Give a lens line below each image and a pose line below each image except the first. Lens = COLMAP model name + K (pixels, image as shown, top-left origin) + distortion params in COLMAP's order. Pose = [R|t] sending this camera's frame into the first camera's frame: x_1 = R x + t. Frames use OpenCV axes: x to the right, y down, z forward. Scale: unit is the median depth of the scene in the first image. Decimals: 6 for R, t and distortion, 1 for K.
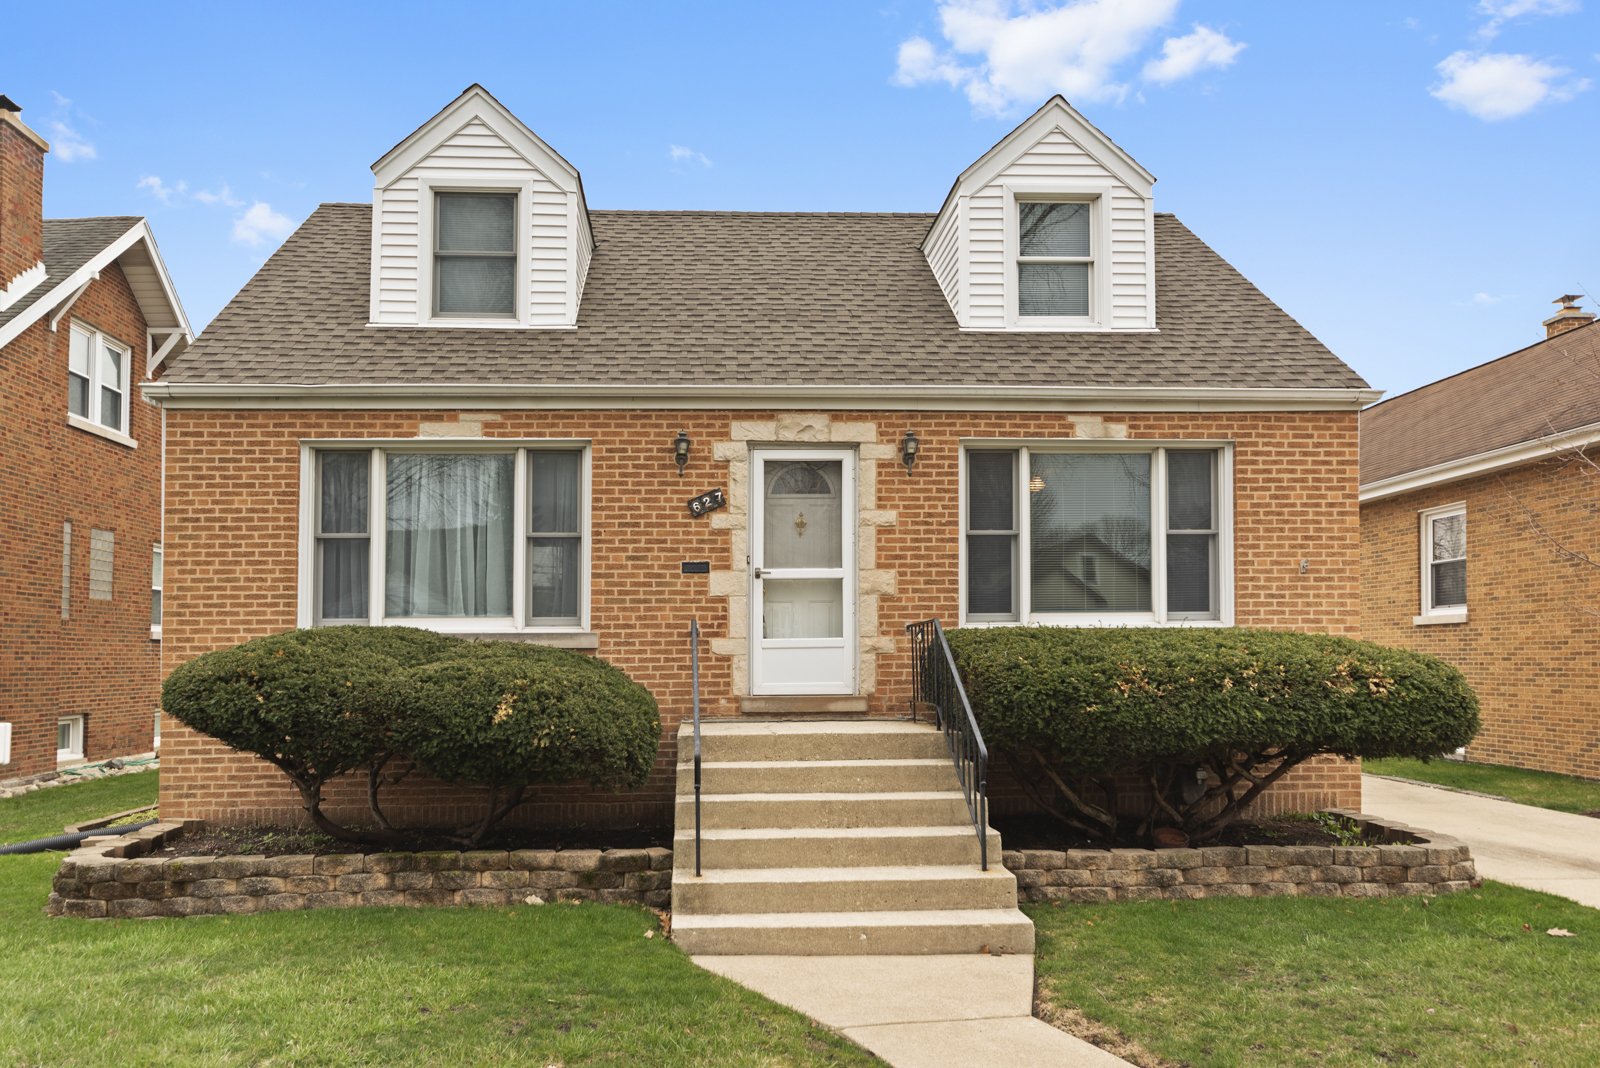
lens RADIAL K [[1063.9, 0, 800.0], [0, 1063.9, 534.0], [0, 0, 1]] dist [0.002073, -0.000853]
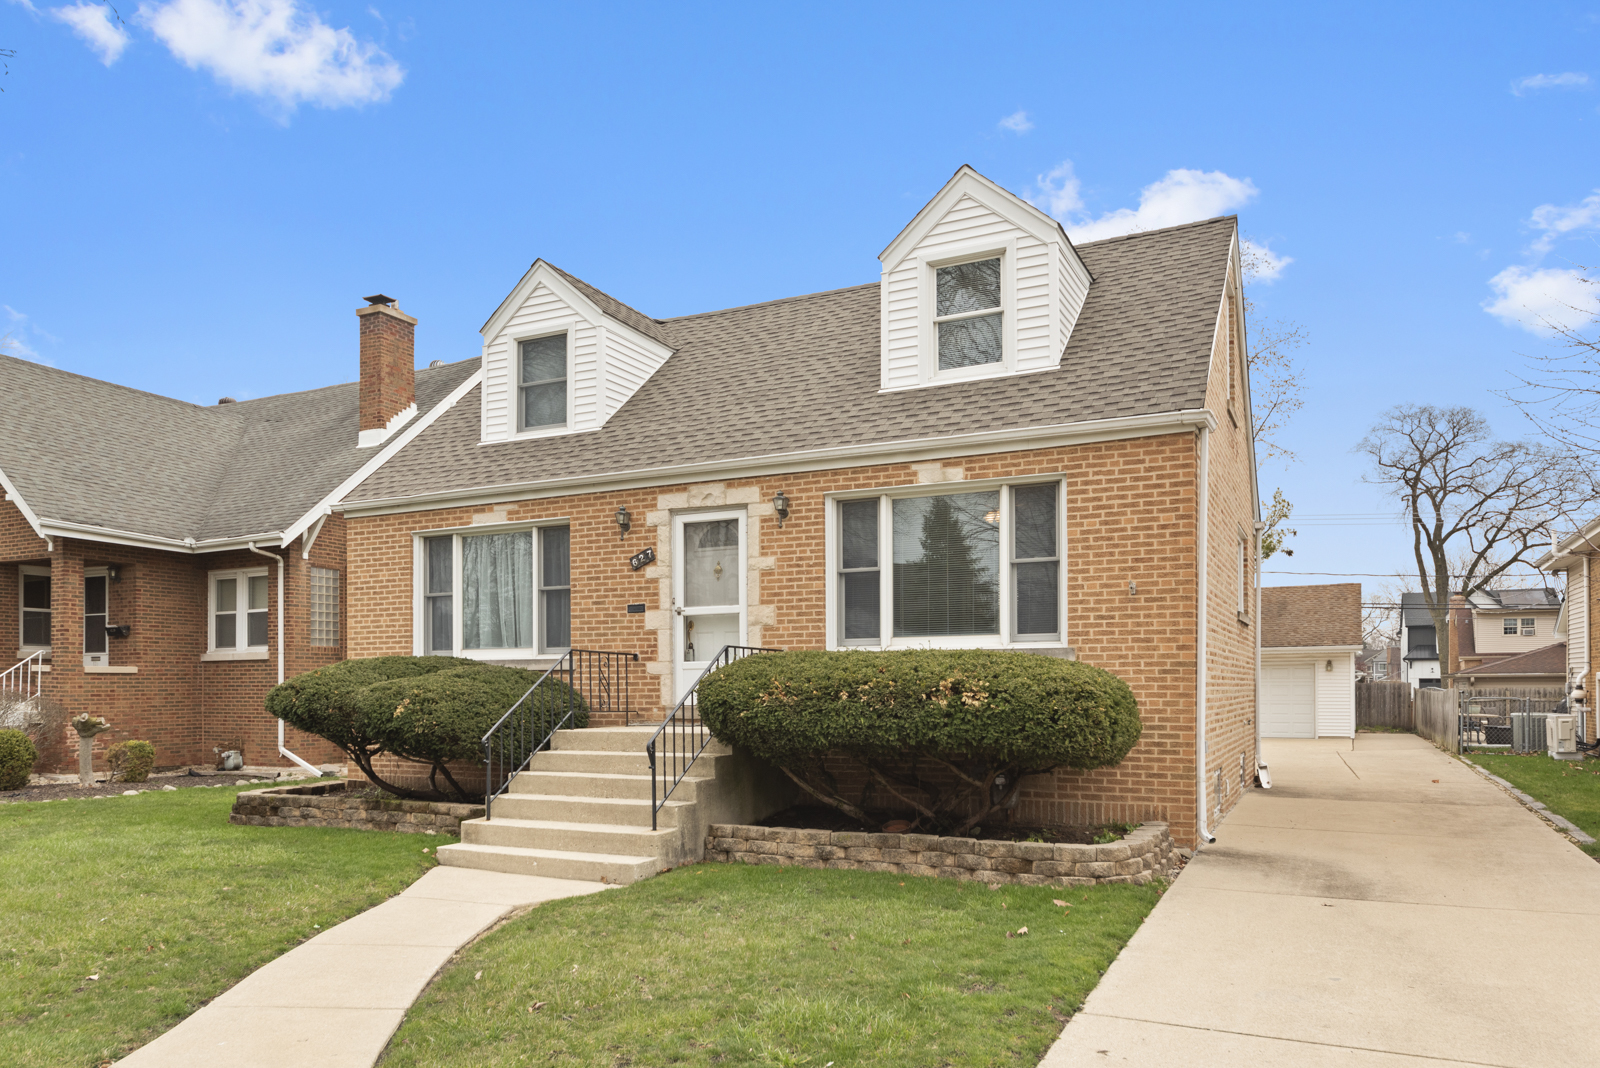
lens RADIAL K [[1107.4, 0, 799.5], [0, 1107.4, 552.7], [0, 0, 1]] dist [0.000458, 0.001135]
pose [[0.877081, -0.055201, -0.477160, 0.724363], [0.055688, 0.998362, -0.013135, -0.008129], [0.477104, -0.015052, 0.878718, -0.109294]]
